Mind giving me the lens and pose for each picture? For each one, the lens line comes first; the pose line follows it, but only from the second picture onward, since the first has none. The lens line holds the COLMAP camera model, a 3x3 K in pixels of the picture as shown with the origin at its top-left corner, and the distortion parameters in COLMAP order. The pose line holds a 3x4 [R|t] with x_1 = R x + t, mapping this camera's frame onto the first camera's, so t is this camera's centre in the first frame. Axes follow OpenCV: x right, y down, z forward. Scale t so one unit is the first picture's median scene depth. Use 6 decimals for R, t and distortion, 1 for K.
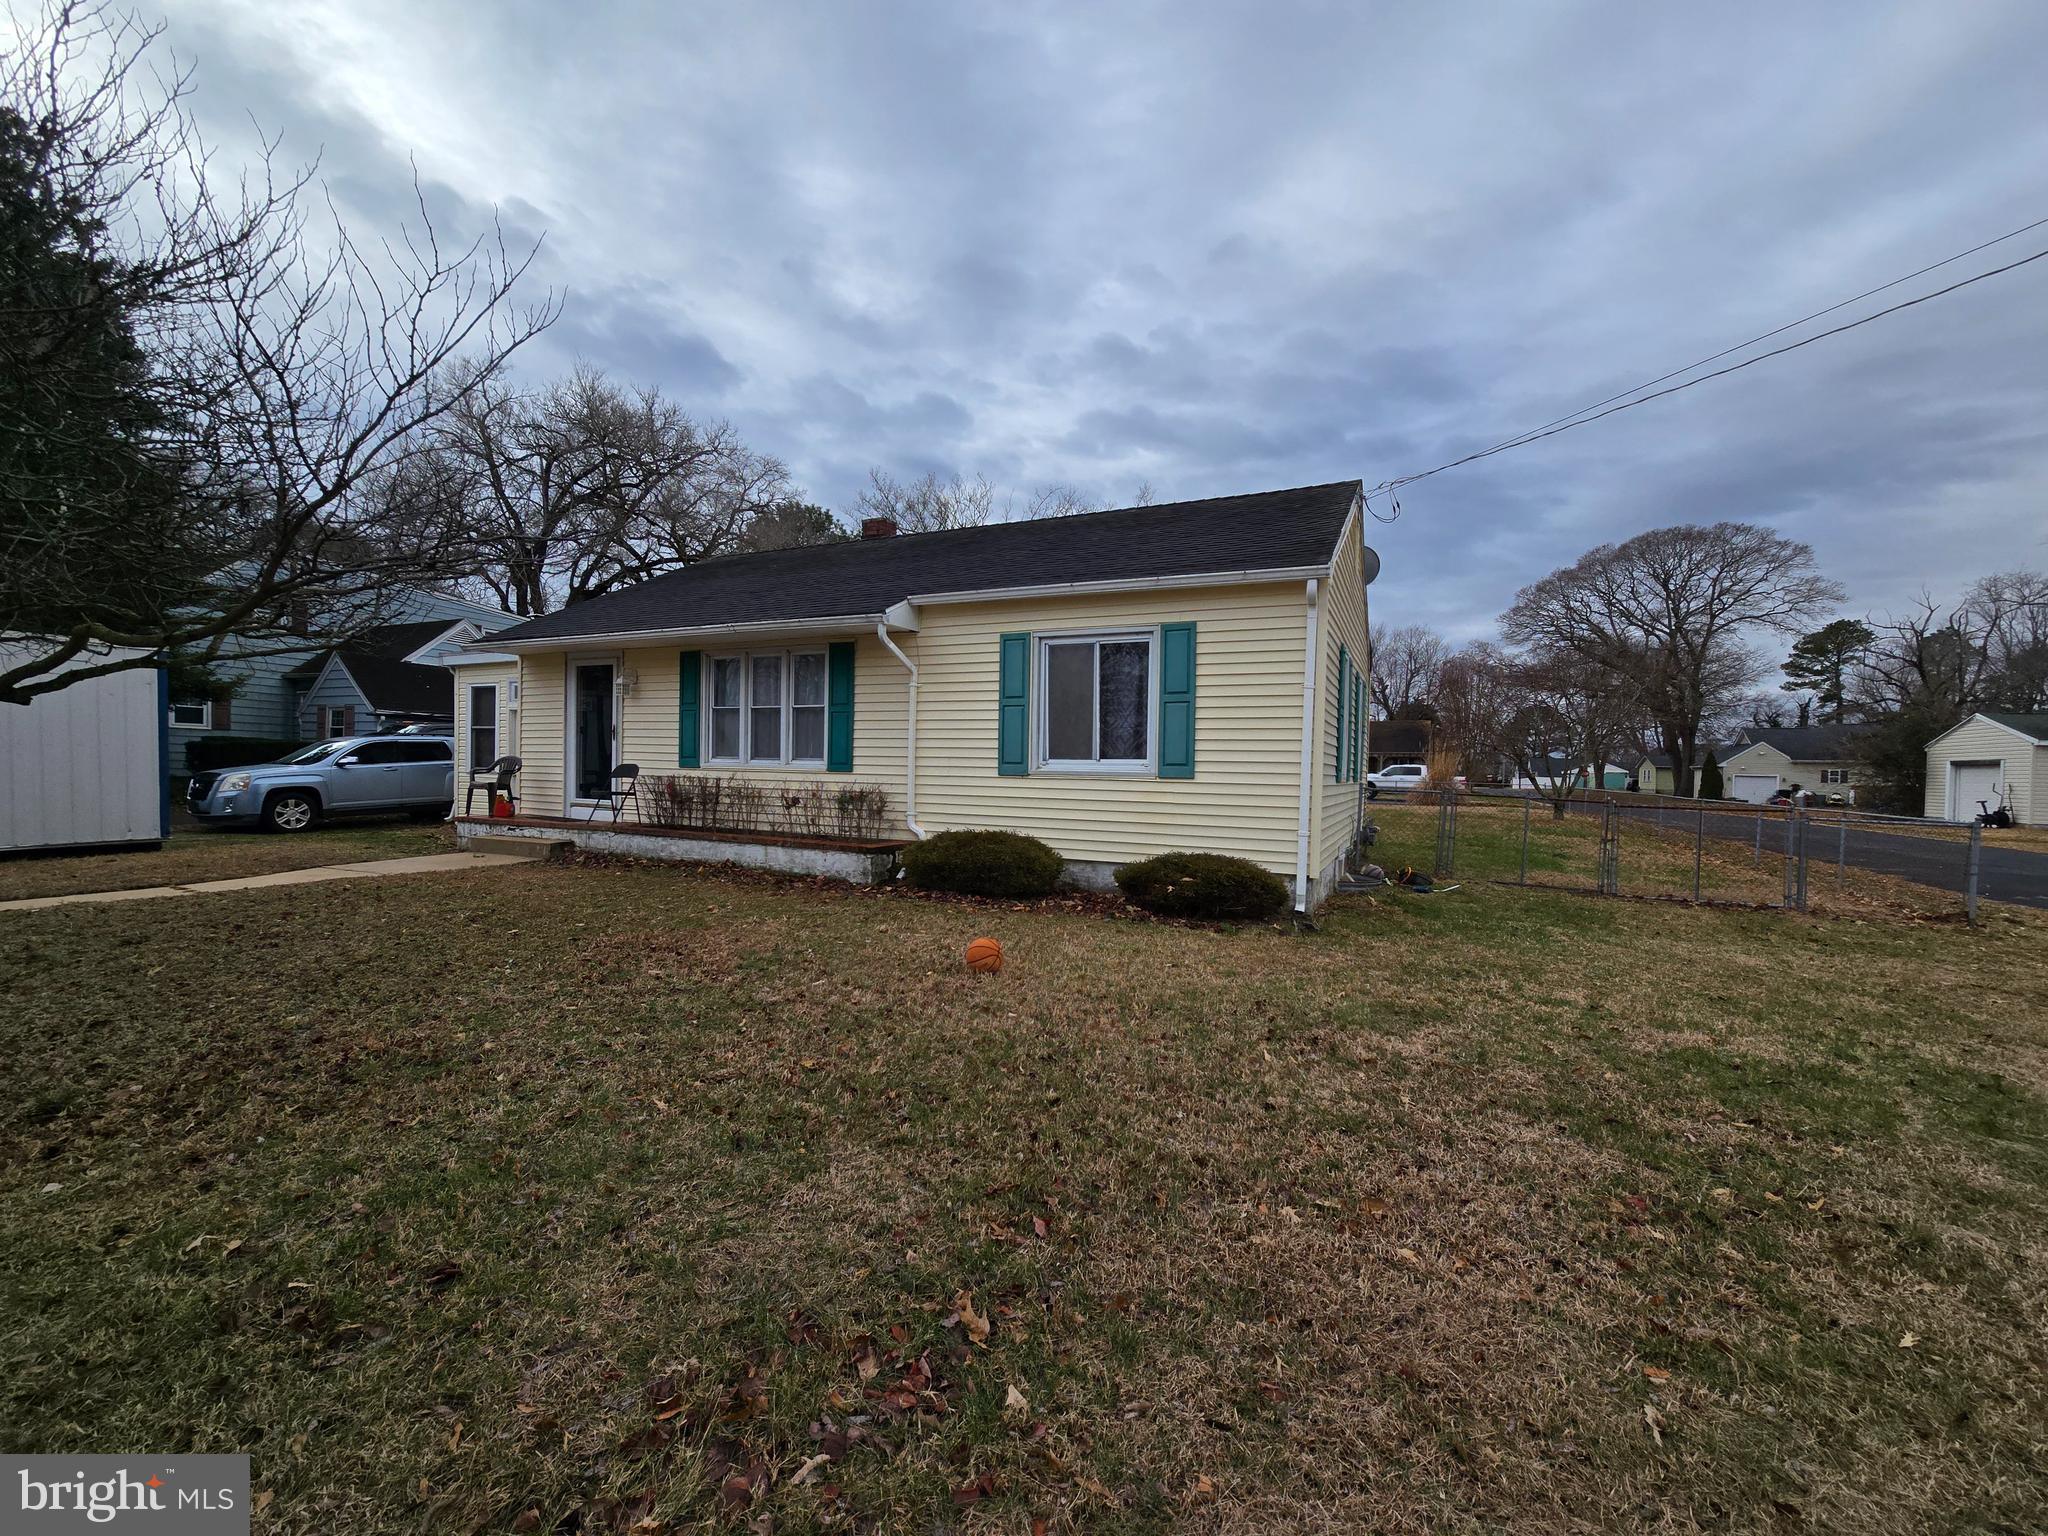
lens RADIAL K [[837.1, 0, 1002.9], [0, 837.1, 779.1], [0, 0, 1]] dist [0.006652, -0.002586]
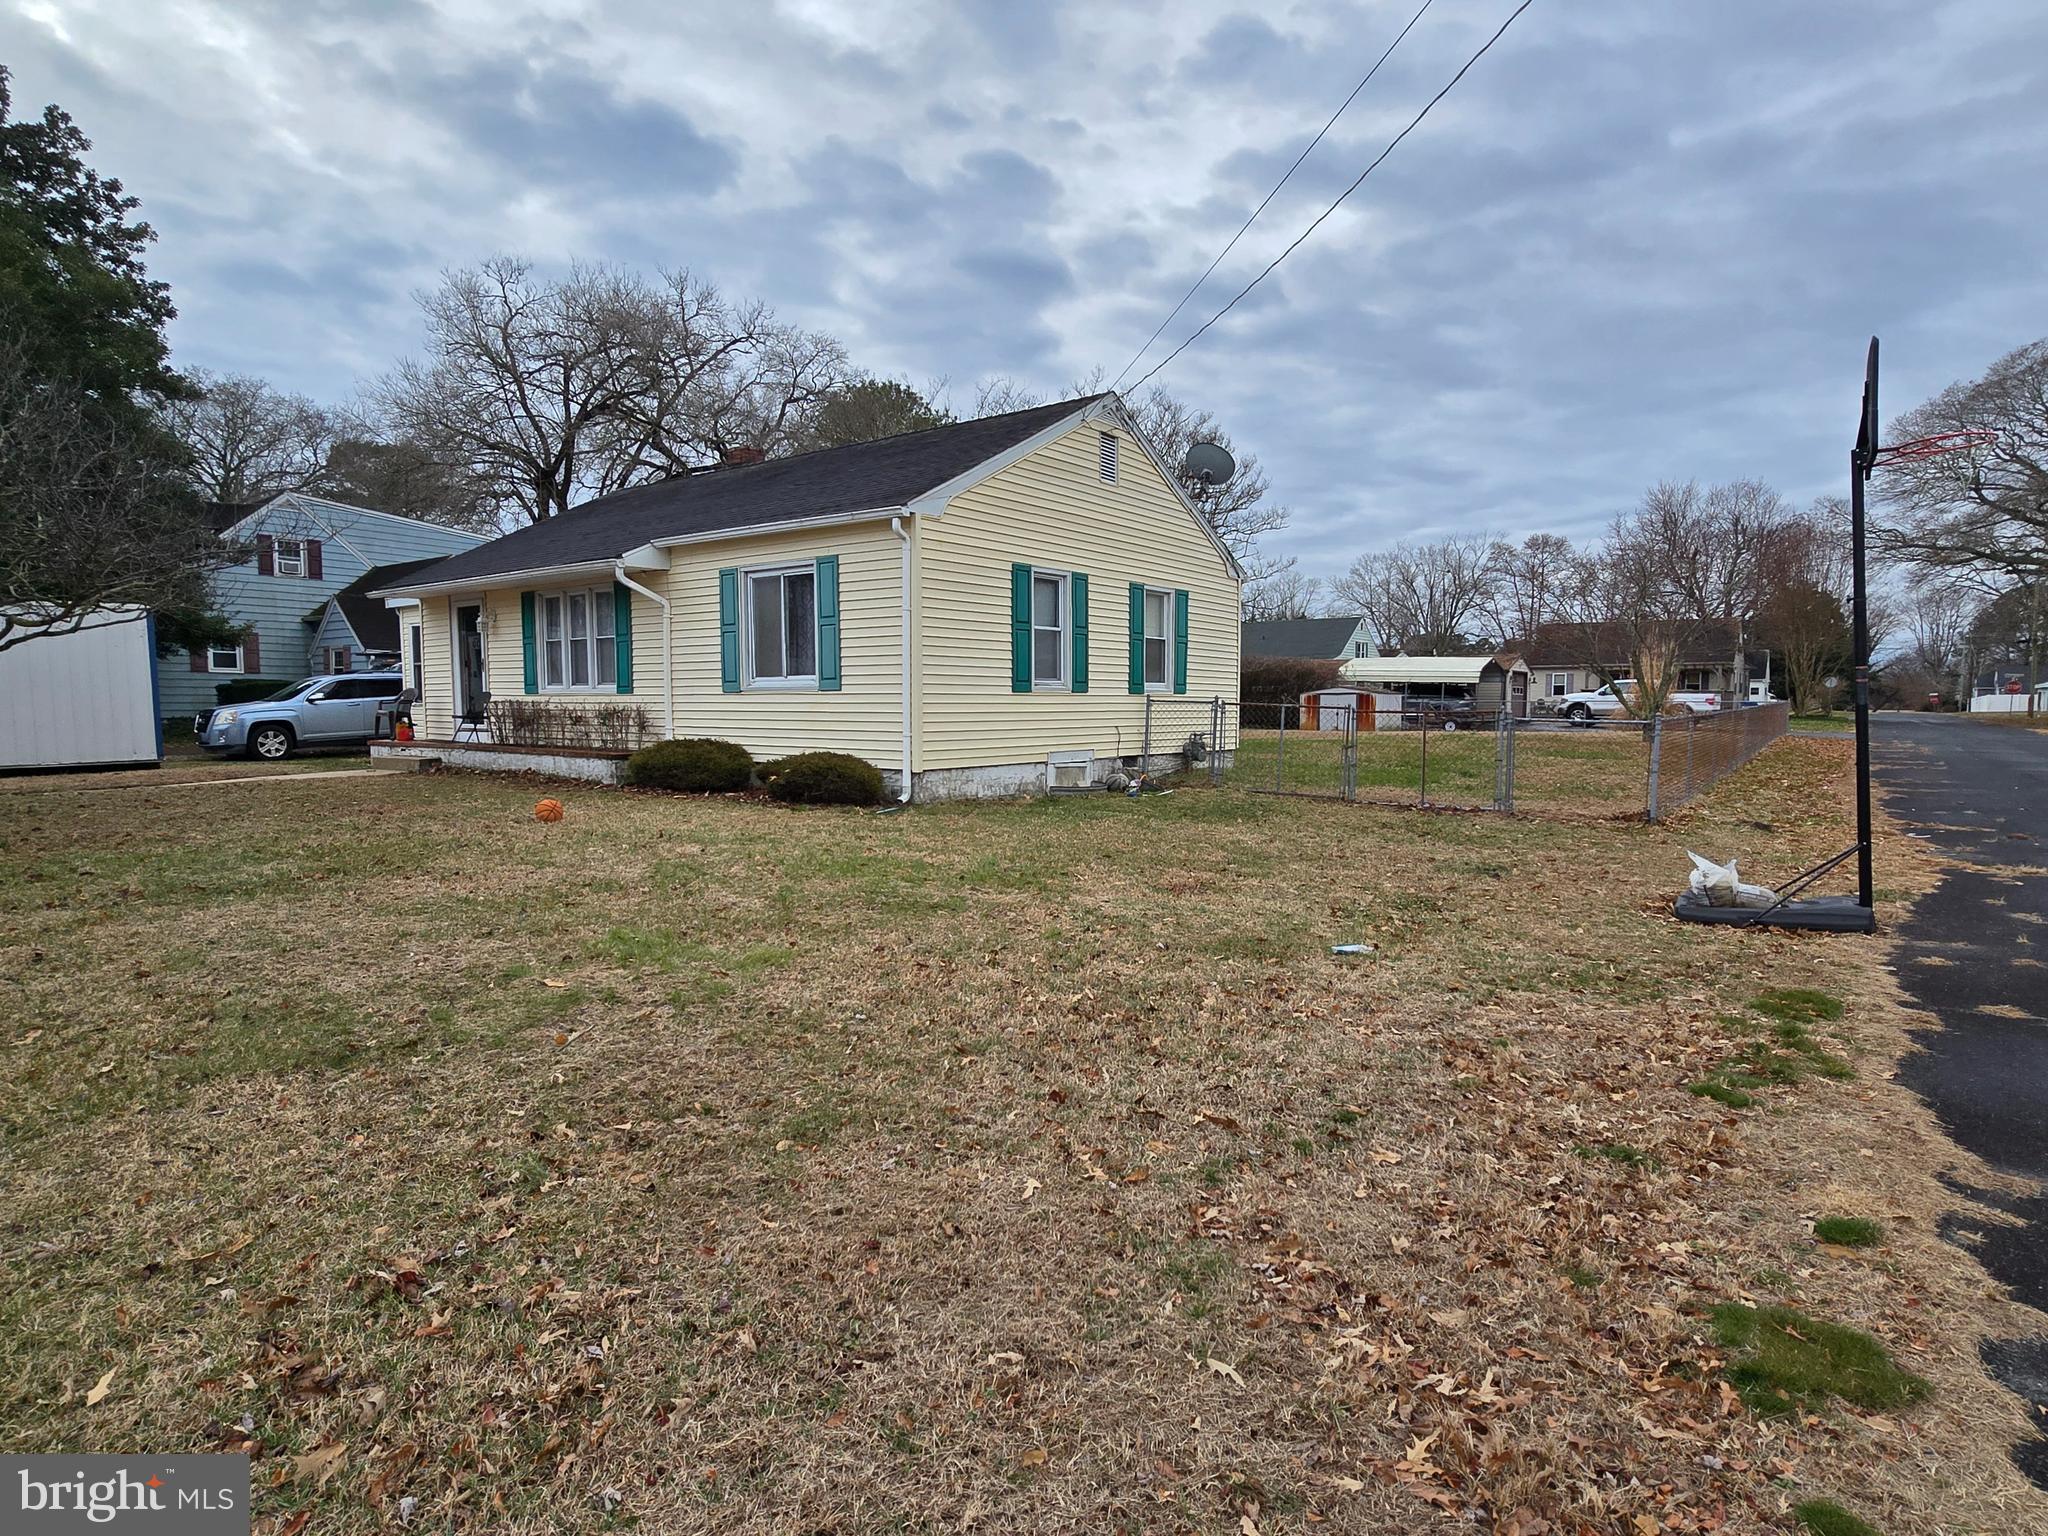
lens RADIAL K [[1140.3, 0, 1015.5], [0, 1140.3, 782.6], [0, 0, 1]] dist [0.013613, 0.002061]
pose [[0.975134, -0.004901, -0.221563, 0.574913], [0.016956, 0.998475, 0.052537, 0.033983], [0.220967, -0.054988, 0.973730, -0.355871]]
